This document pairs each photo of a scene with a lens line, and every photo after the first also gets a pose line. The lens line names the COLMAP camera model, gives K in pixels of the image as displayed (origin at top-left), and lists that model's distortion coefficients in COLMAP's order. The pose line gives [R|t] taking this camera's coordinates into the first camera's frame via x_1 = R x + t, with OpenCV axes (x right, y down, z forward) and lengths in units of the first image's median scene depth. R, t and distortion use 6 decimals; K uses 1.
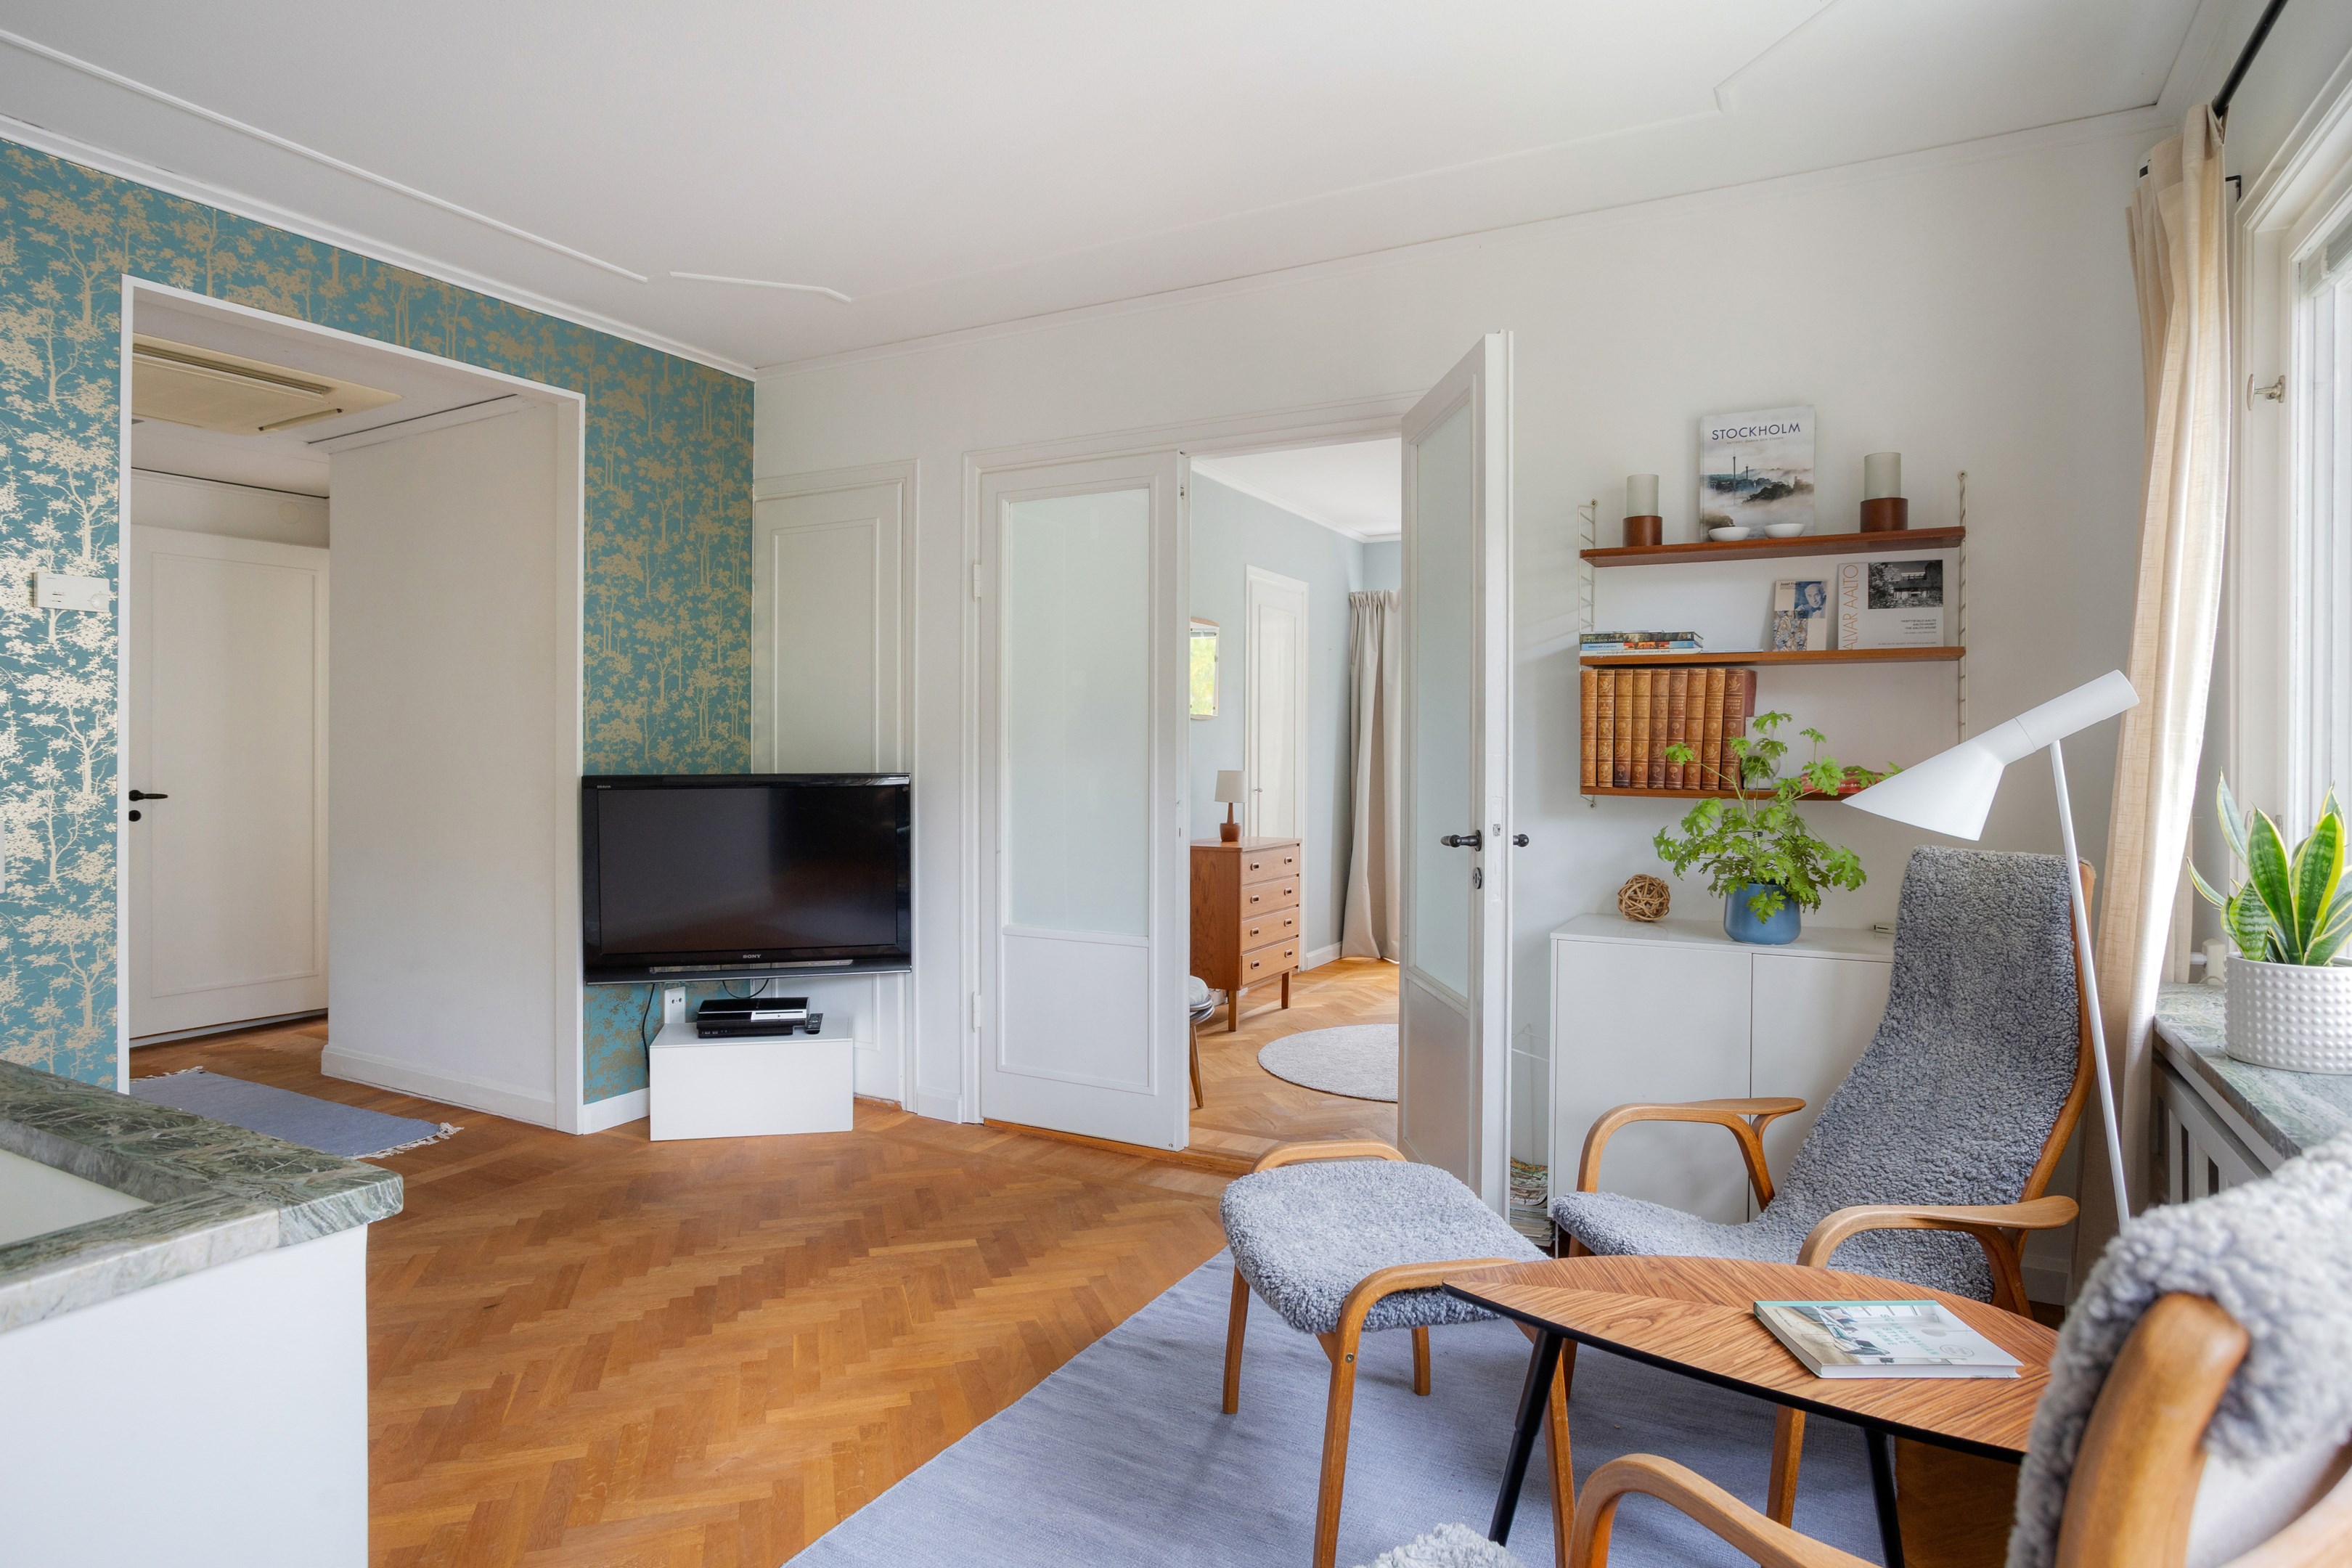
lens RADIAL K [[1321.7, 0, 1176.0], [0, 1321.7, 784.0], [0, 0, 1]] dist [-0.037711, 0.000038]
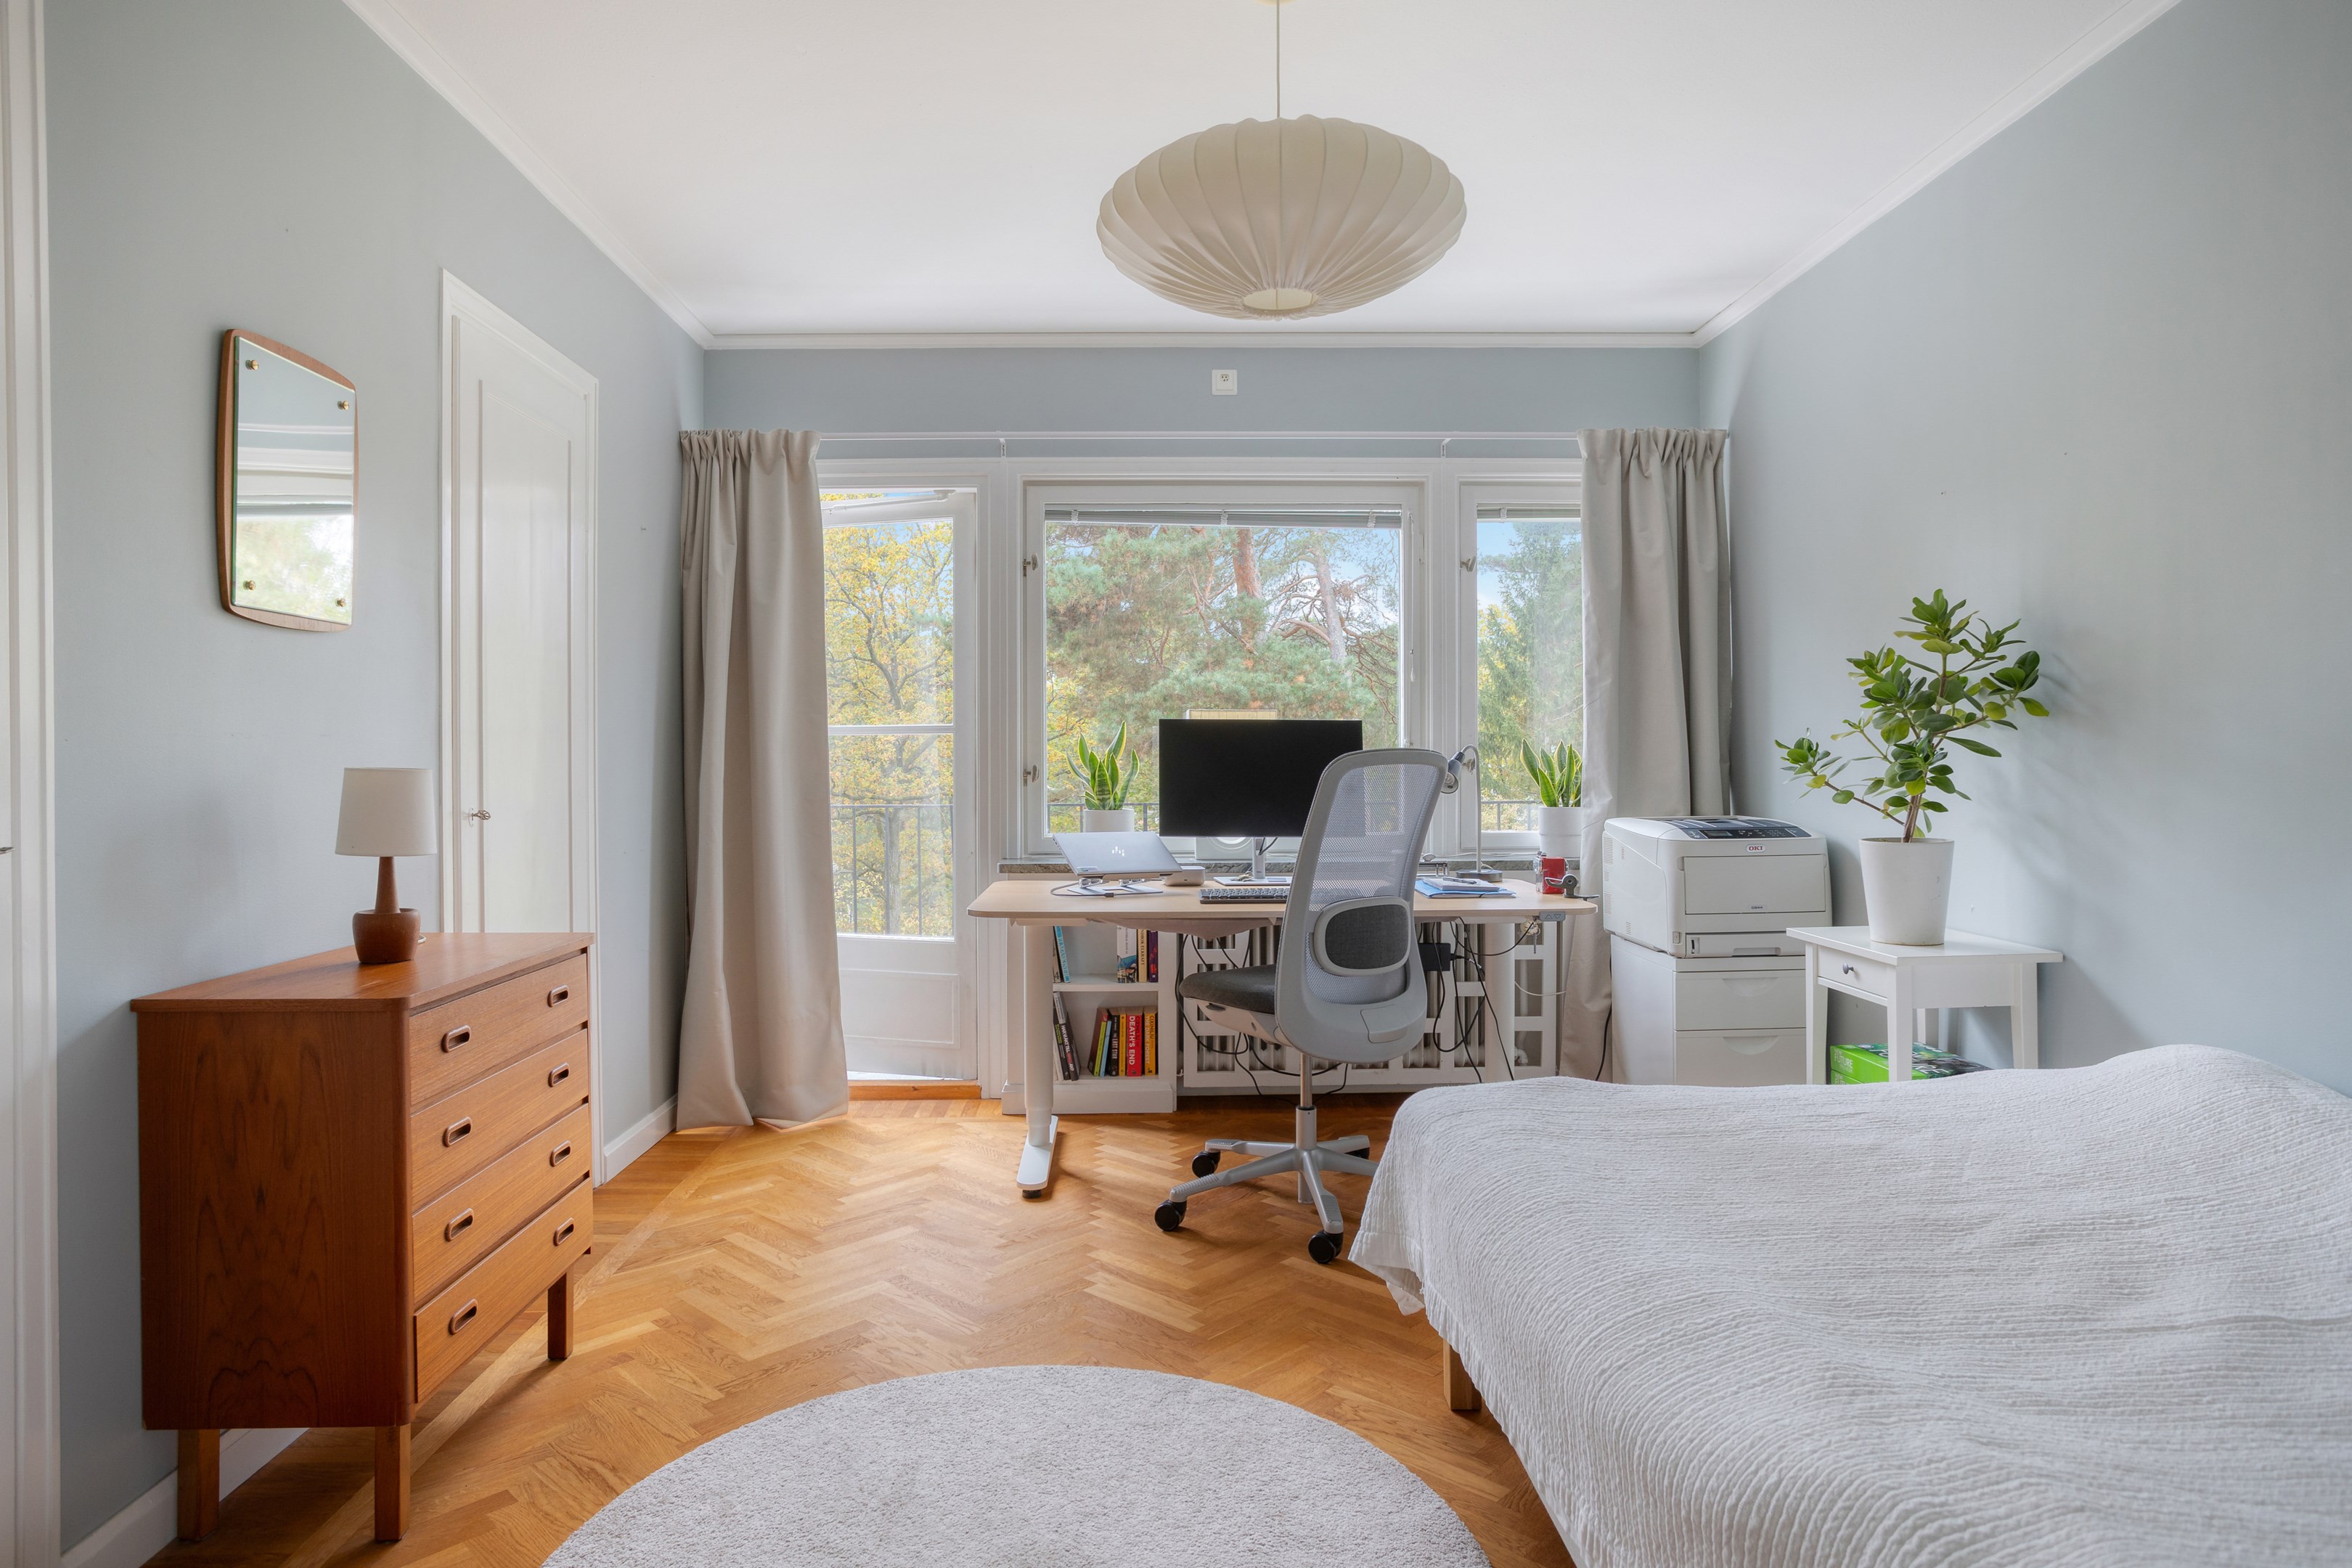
lens RADIAL K [[1392.5, 0, 1176.0], [0, 1392.5, 784.0], [0, 0, 1]] dist [-0.003509, -0.000510]
pose [[0.876509, -0.014373, 0.481170, 0.047036], [0.016583, 0.999862, -0.000341, -0.001640], [-0.481099, 0.008279, 0.876627, 0.545431]]
